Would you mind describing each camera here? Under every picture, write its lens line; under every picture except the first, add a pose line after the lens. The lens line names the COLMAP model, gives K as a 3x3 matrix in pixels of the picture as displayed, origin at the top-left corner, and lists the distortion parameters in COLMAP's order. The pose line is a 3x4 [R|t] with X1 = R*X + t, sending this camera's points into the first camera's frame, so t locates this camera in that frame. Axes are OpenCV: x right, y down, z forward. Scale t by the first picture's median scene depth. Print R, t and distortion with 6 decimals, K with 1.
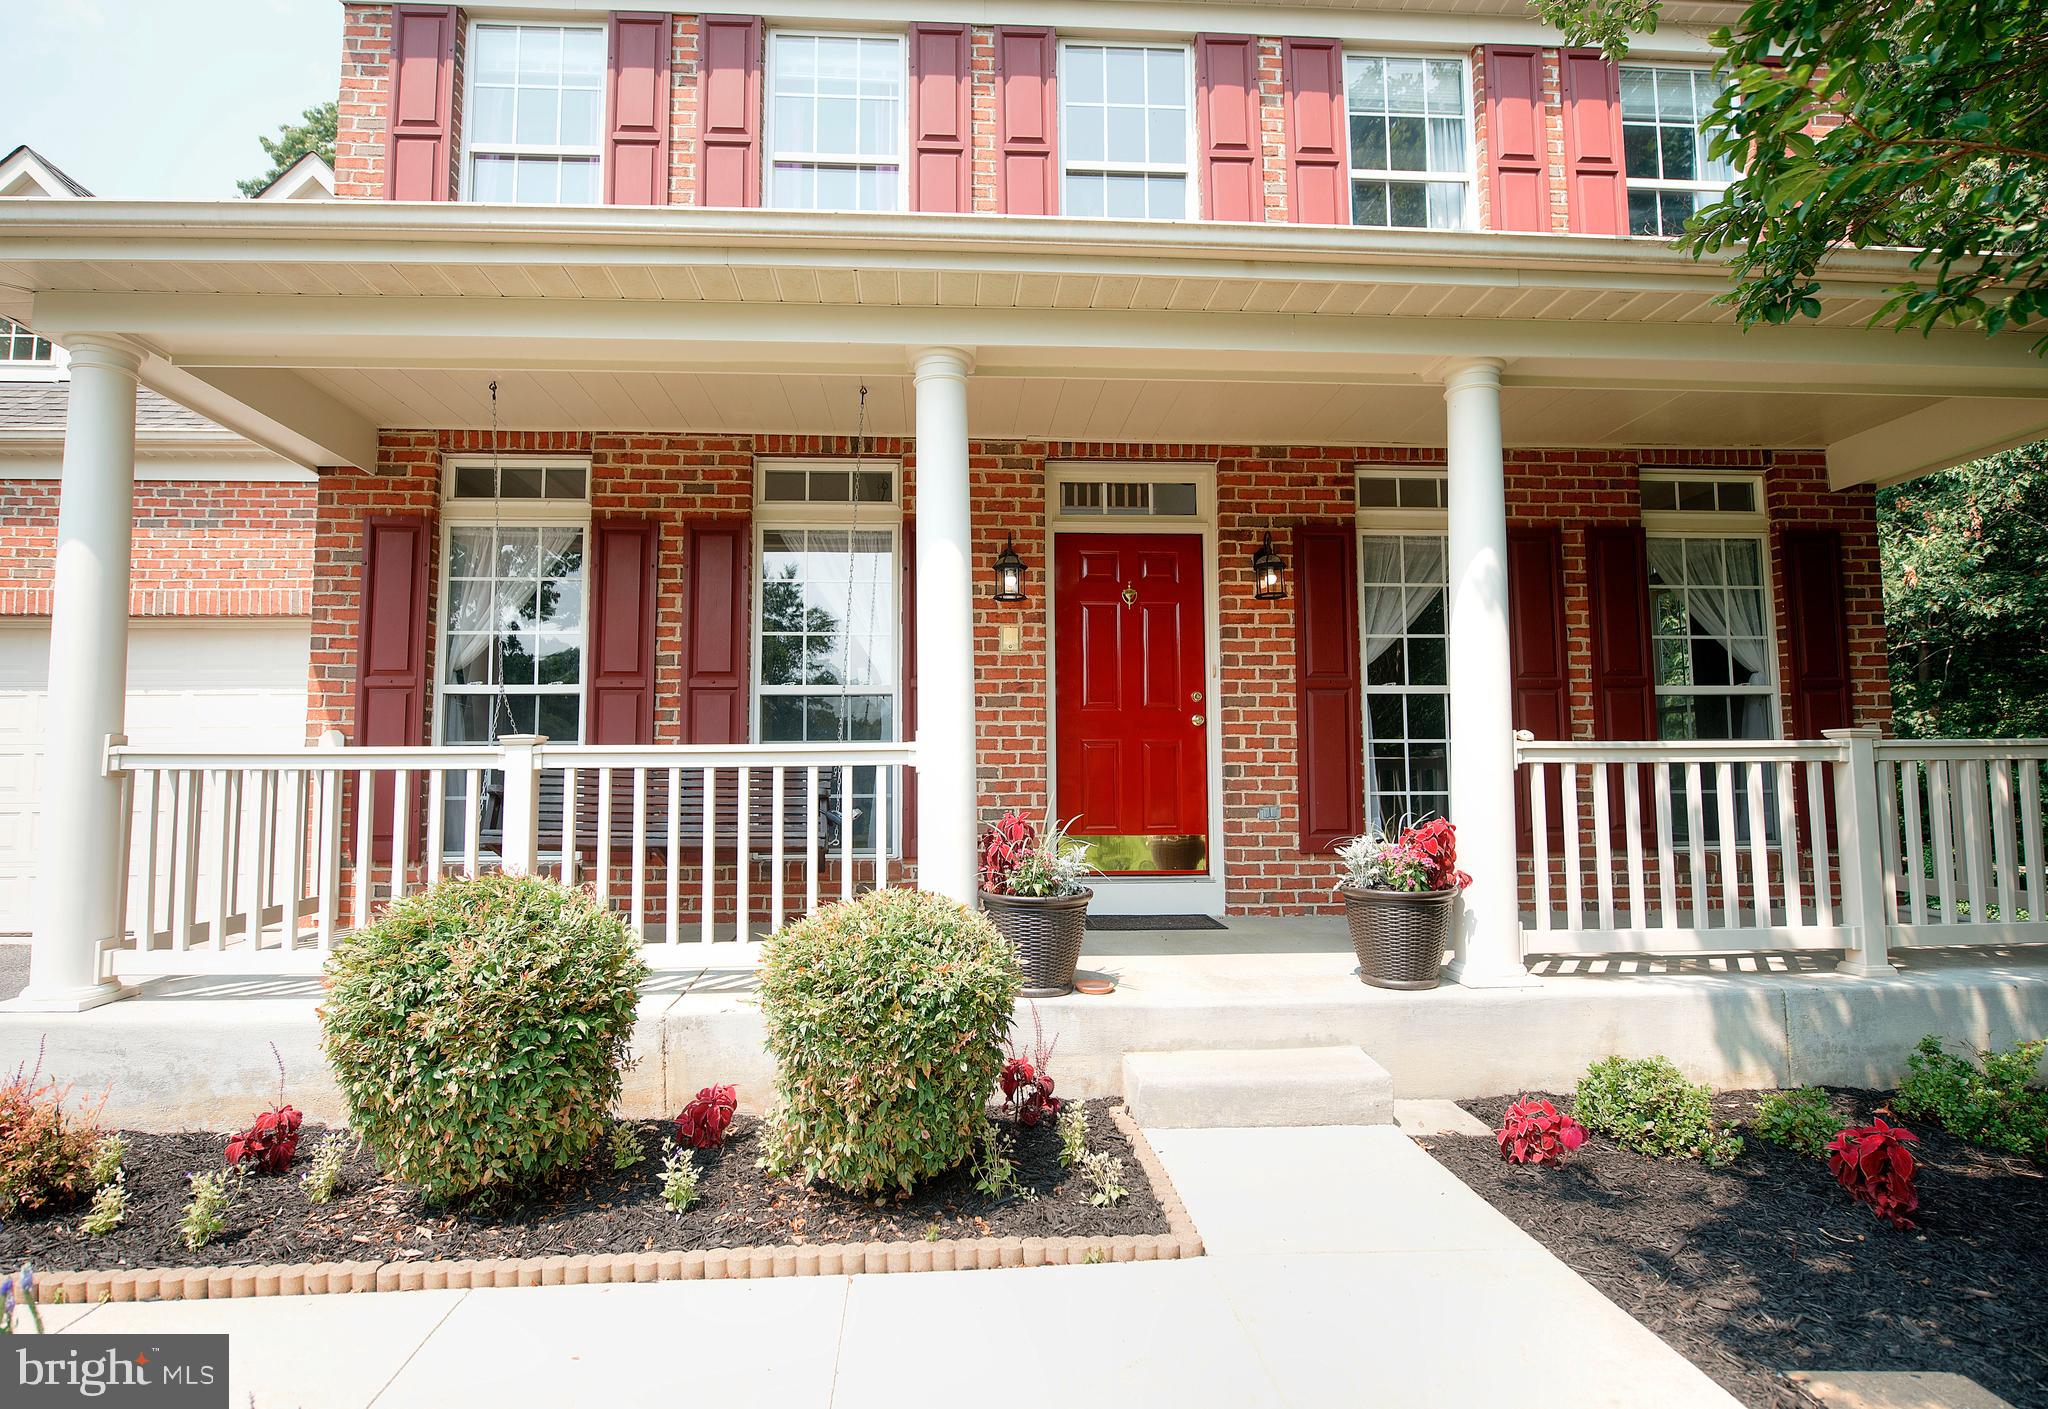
lens RADIAL K [[1056.2, 0, 990.1], [0, 1056.2, 691.0], [0, 0, 1]] dist [-0.004973, -0.002938]
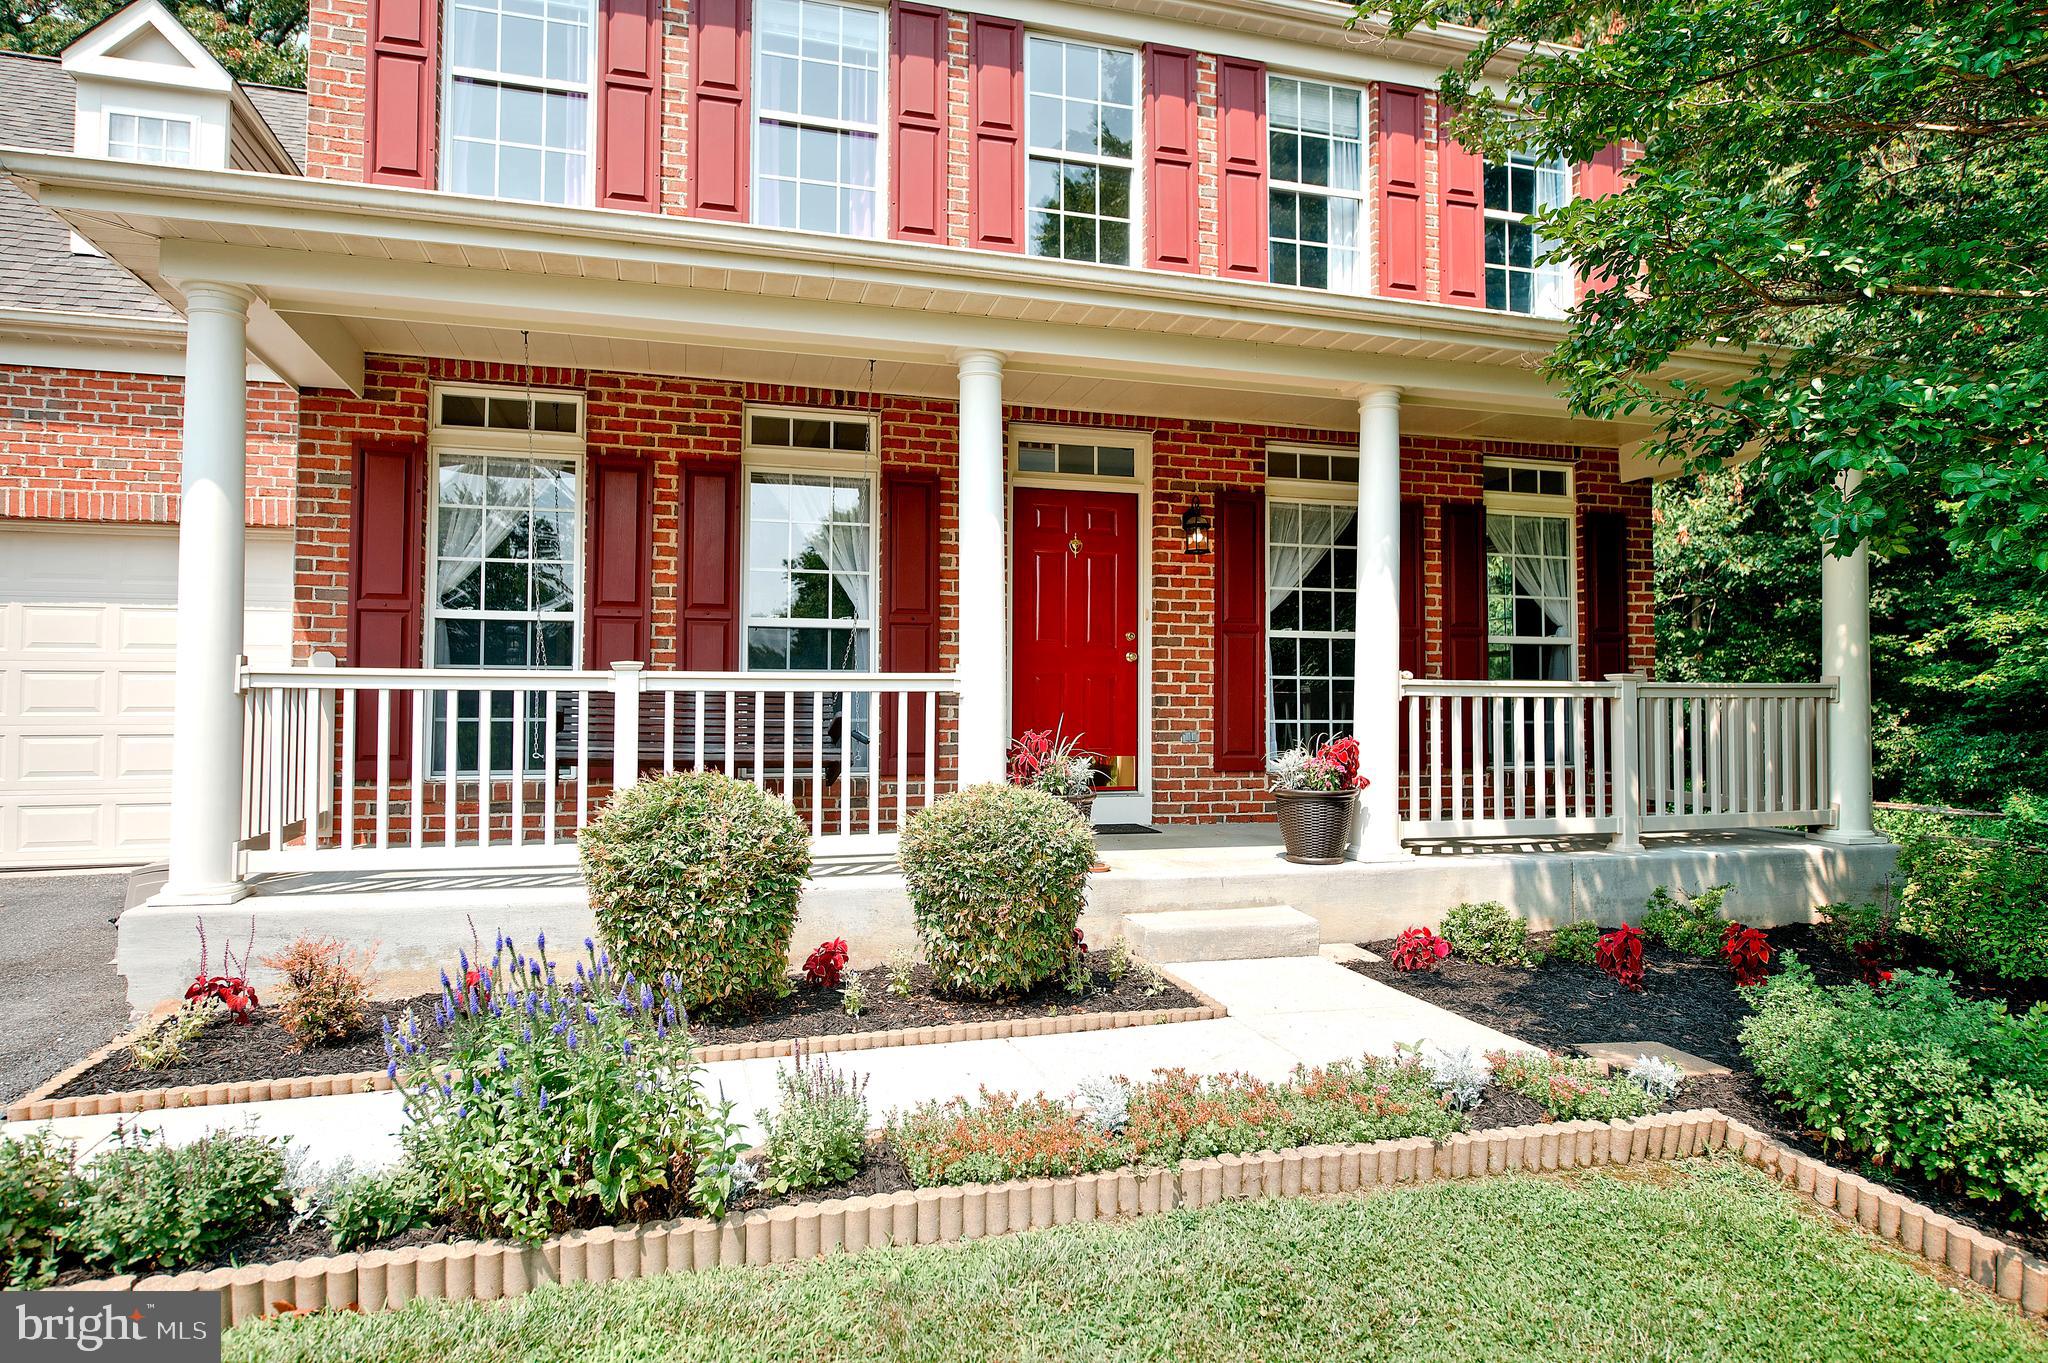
lens RADIAL K [[1232.0, 0, 1023.2], [0, 1232.0, 663.4], [0, 0, 1]] dist [-0.000316, -0.001531]
pose [[0.974984, 0.017109, 0.221614, -0.220459], [-0.026126, 0.998943, 0.037821, -0.013350], [-0.220732, -0.042665, 0.974401, -0.288041]]
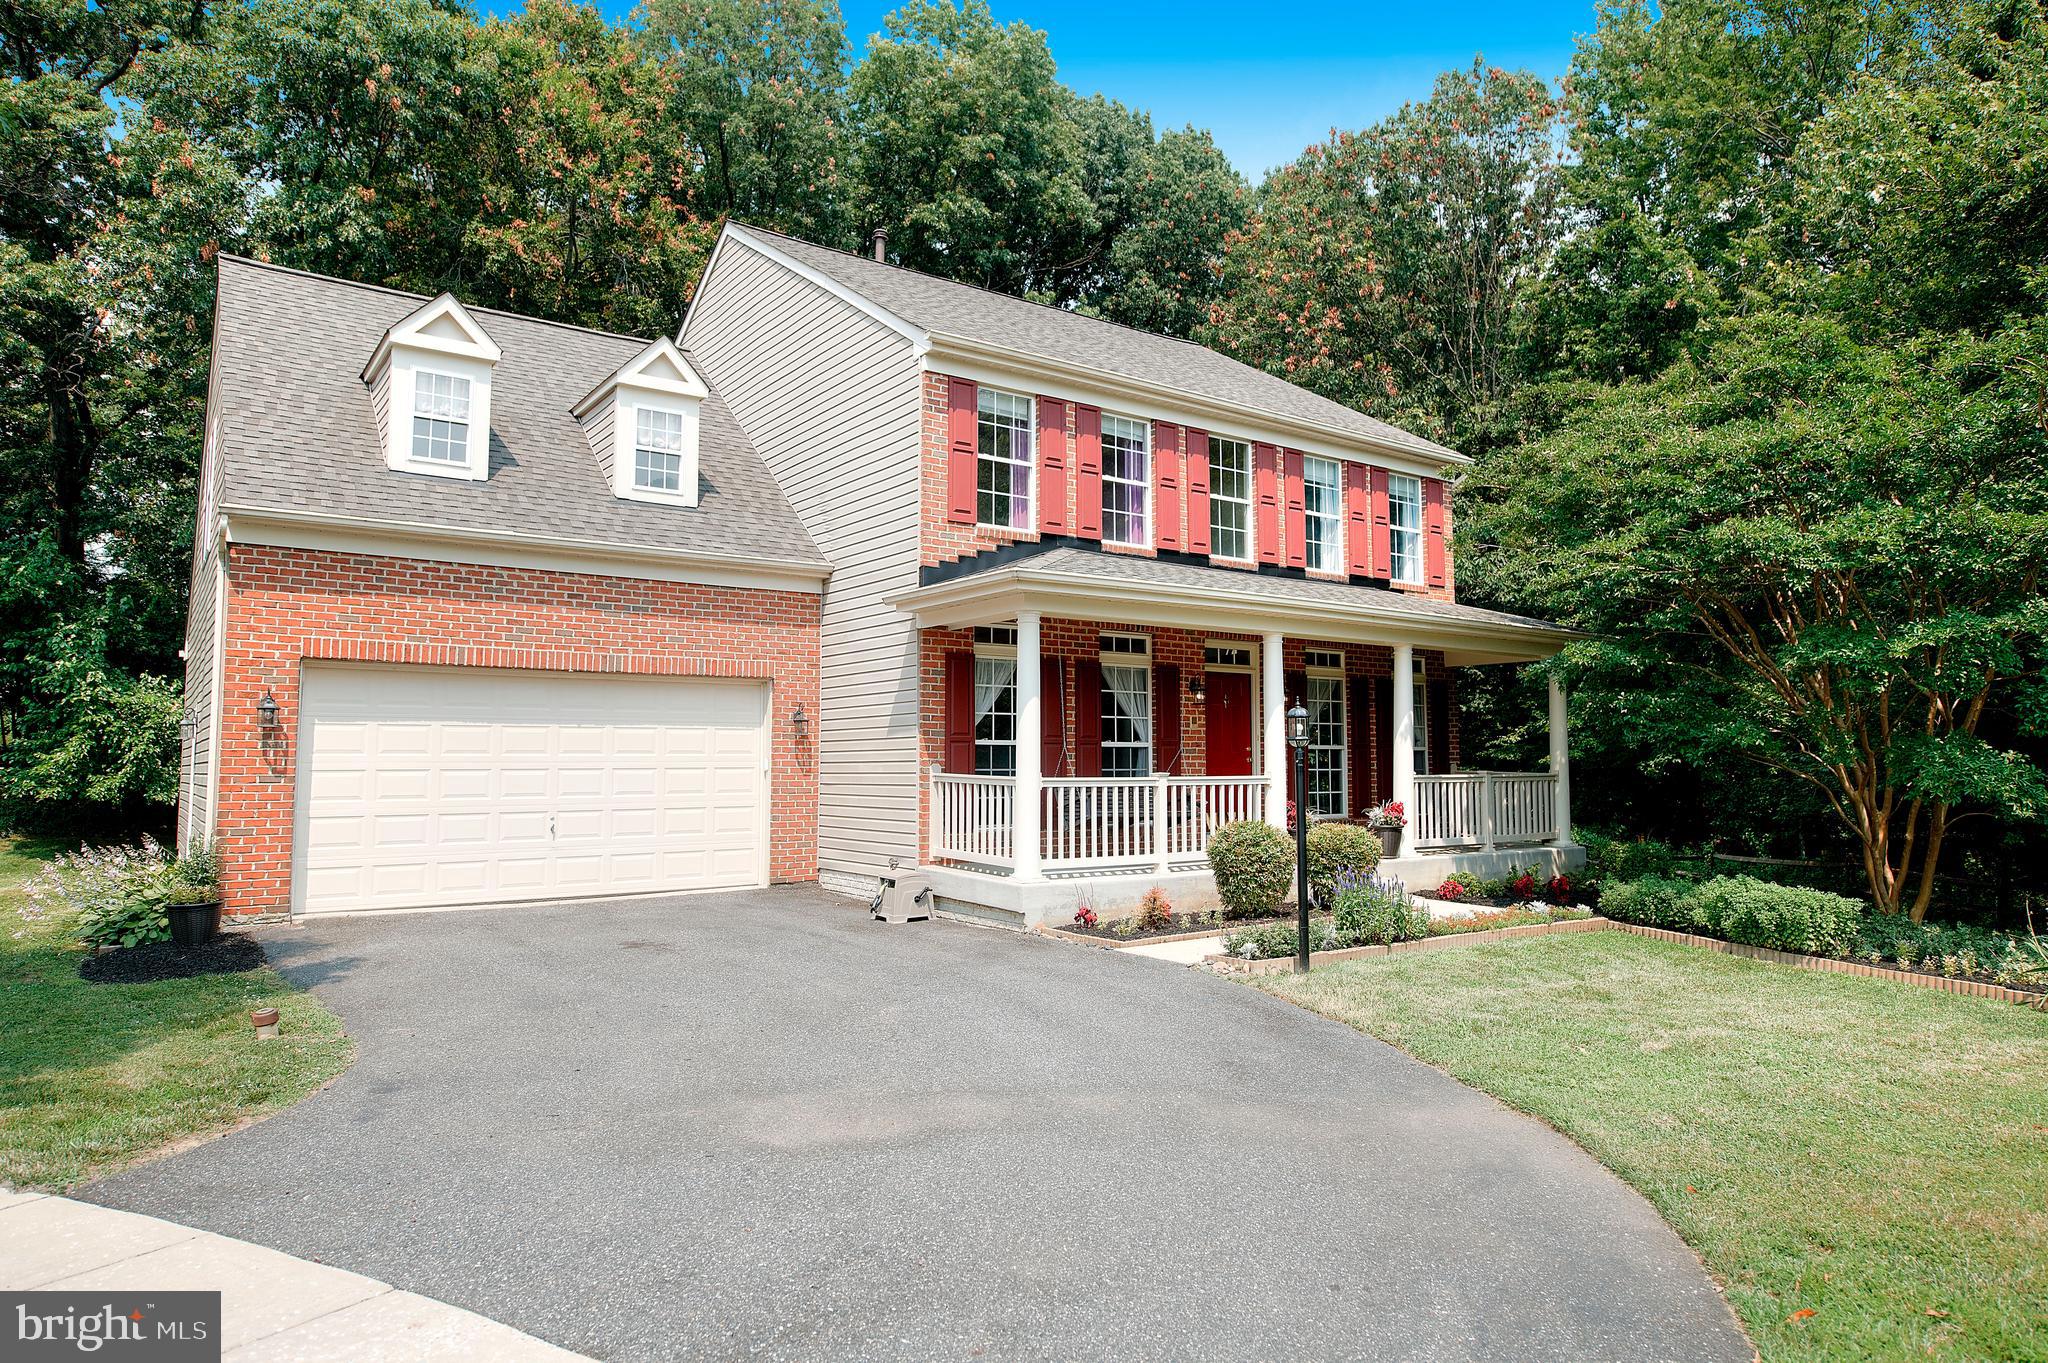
lens RADIAL K [[1286.5, 0, 1019.5], [0, 1286.5, 666.5], [0, 0, 1]] dist [-0.007873, -0.000281]
pose [[0.844154, 0.046562, 0.534075, -1.689013], [-0.047747, 0.998792, -0.011609, -0.115756], [-0.533970, -0.015701, 0.845358, -1.031263]]
